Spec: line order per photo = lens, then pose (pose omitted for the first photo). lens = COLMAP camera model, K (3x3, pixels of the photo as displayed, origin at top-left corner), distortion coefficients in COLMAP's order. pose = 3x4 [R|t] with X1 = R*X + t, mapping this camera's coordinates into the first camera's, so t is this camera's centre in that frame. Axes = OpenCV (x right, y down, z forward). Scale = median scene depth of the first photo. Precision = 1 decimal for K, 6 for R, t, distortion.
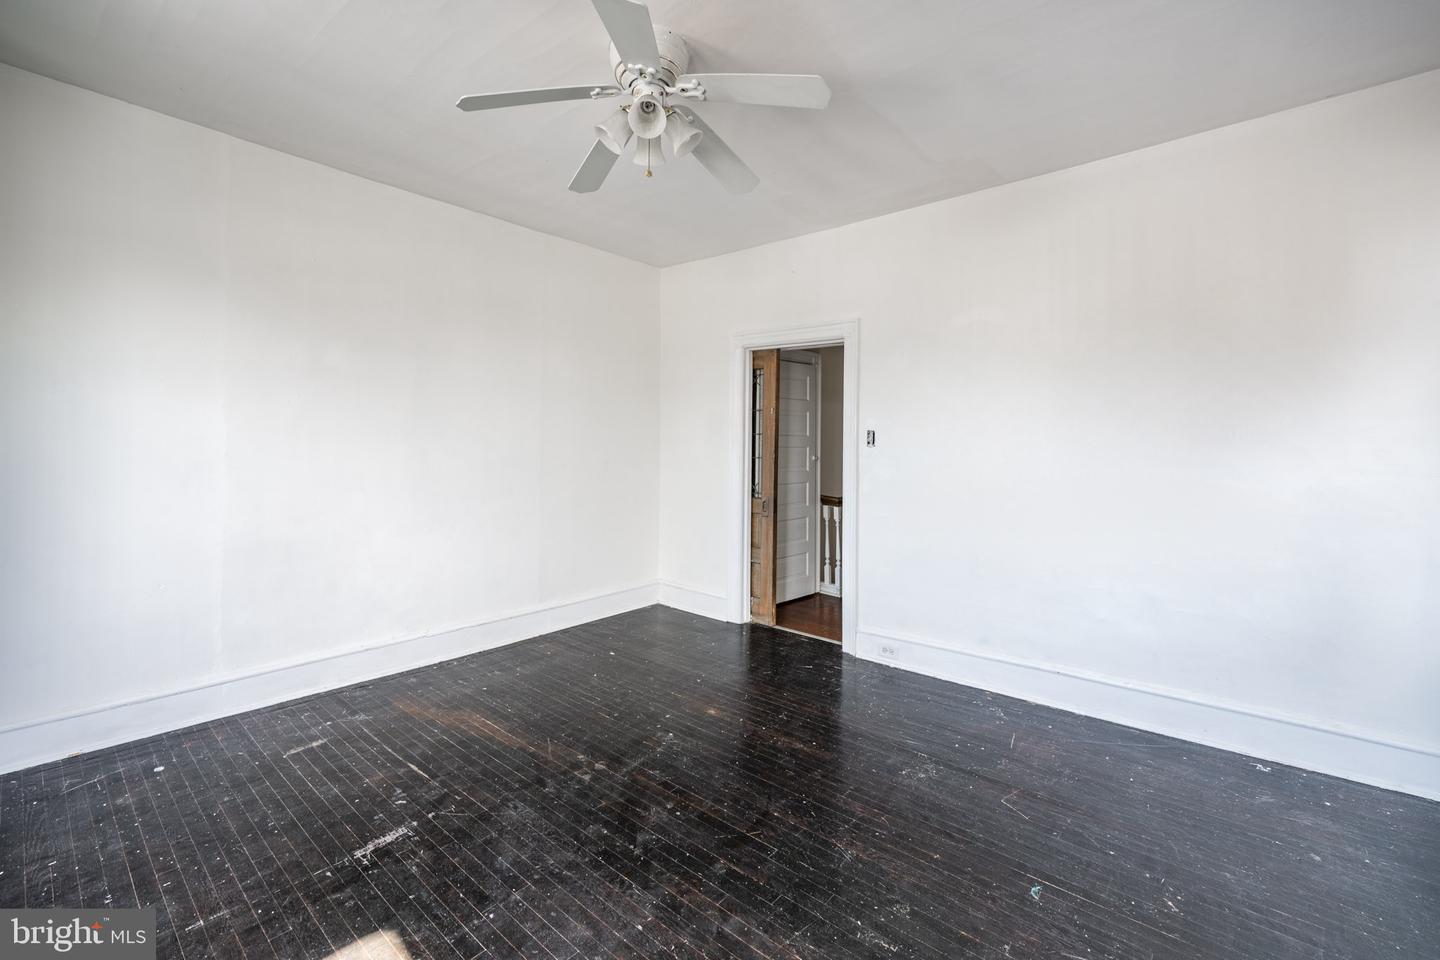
lens RADIAL K [[607.6, 0, 713.9], [0, 607.6, 455.5], [0, 0, 1]] dist [0.001002, -0.000037]
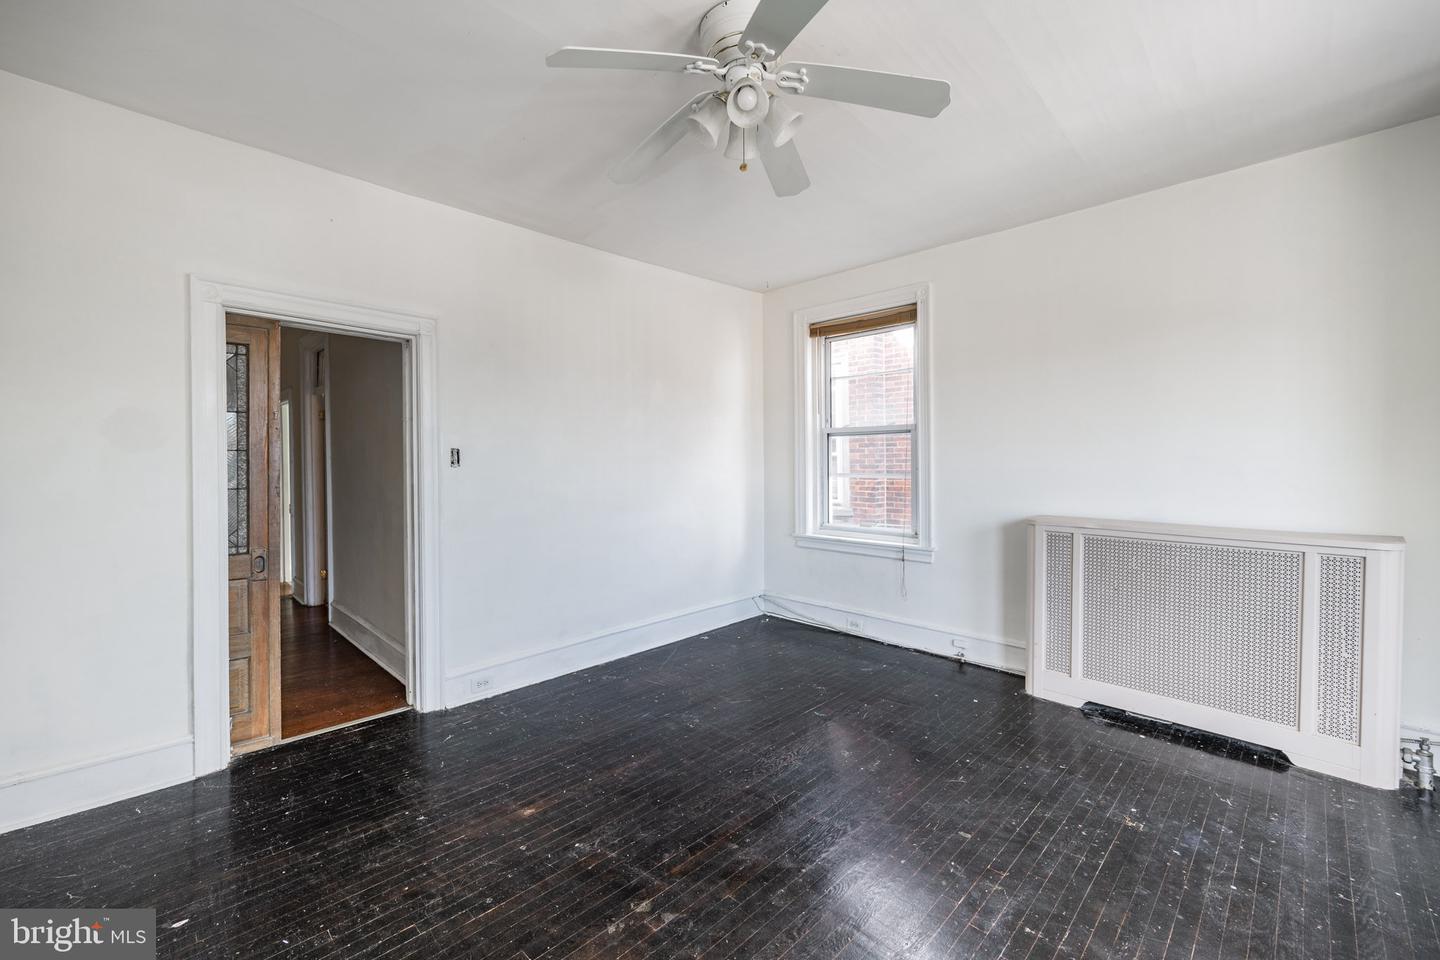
lens RADIAL K [[580.5, 0, 720.0], [0, 580.5, 480.0], [0, 0, 1]] dist [-0.000510, -0.000106]
pose [[0.080380, -0.039457, 0.995983, -0.895806], [0.023082, 0.999022, 0.037714, -0.029827], [-0.996497, 0.019958, 0.081212, 0.875771]]
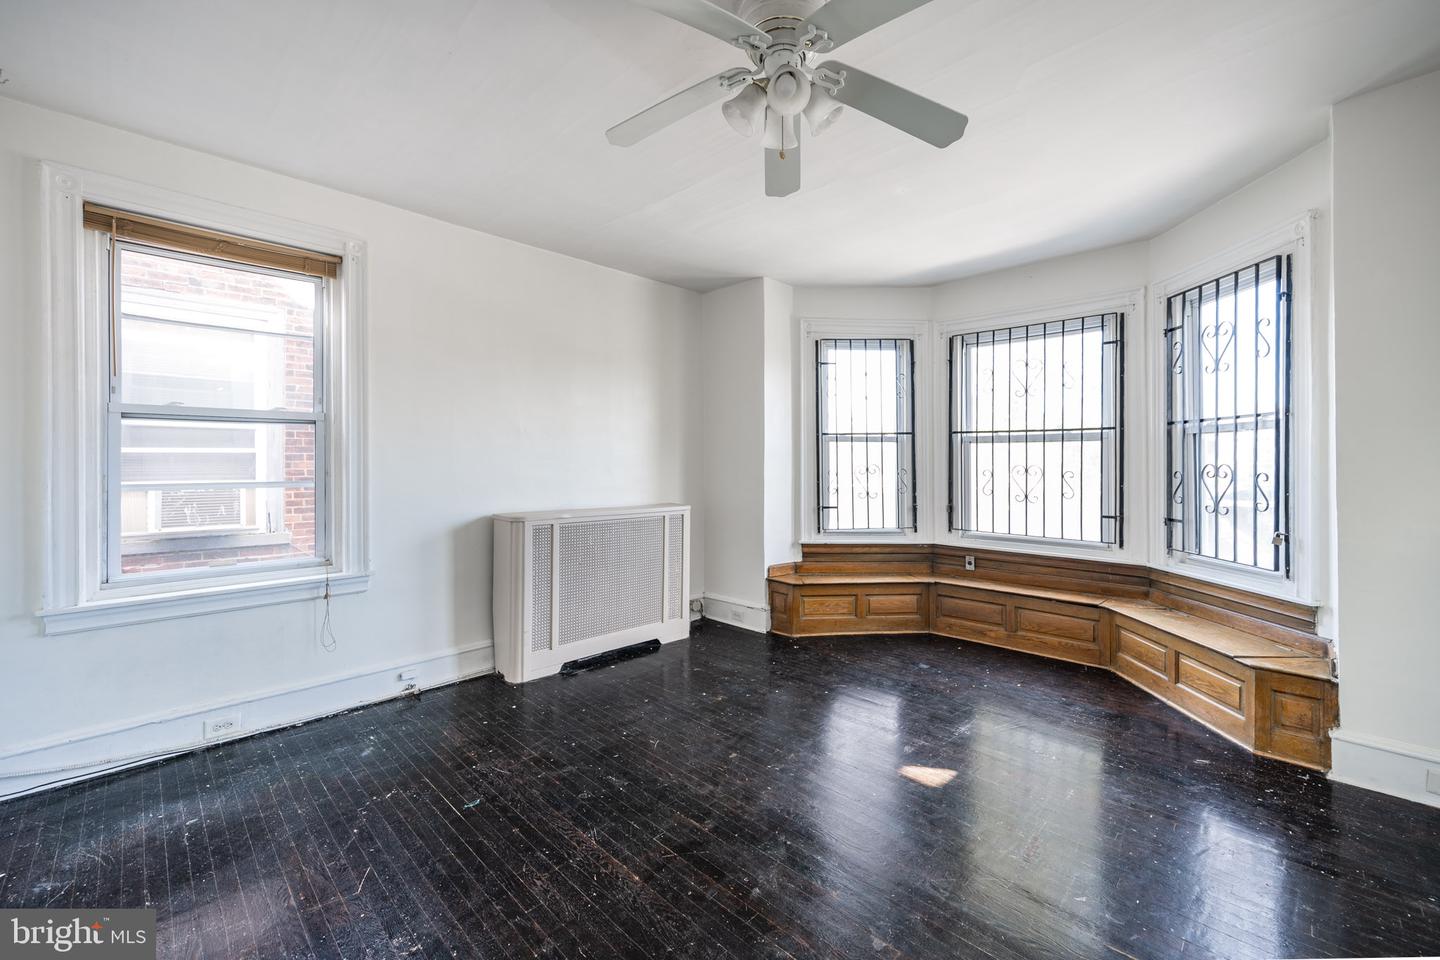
lens RADIAL K [[578.1, 0, 718.1], [0, 578.1, 467.1], [0, 0, 1]] dist [0.000460, -0.000084]
pose [[-0.996064, -0.004988, 0.088496, -0.082529], [-0.002496, 0.999598, 0.028237, -0.037044], [-0.088601, 0.027905, -0.995676, 1.677662]]
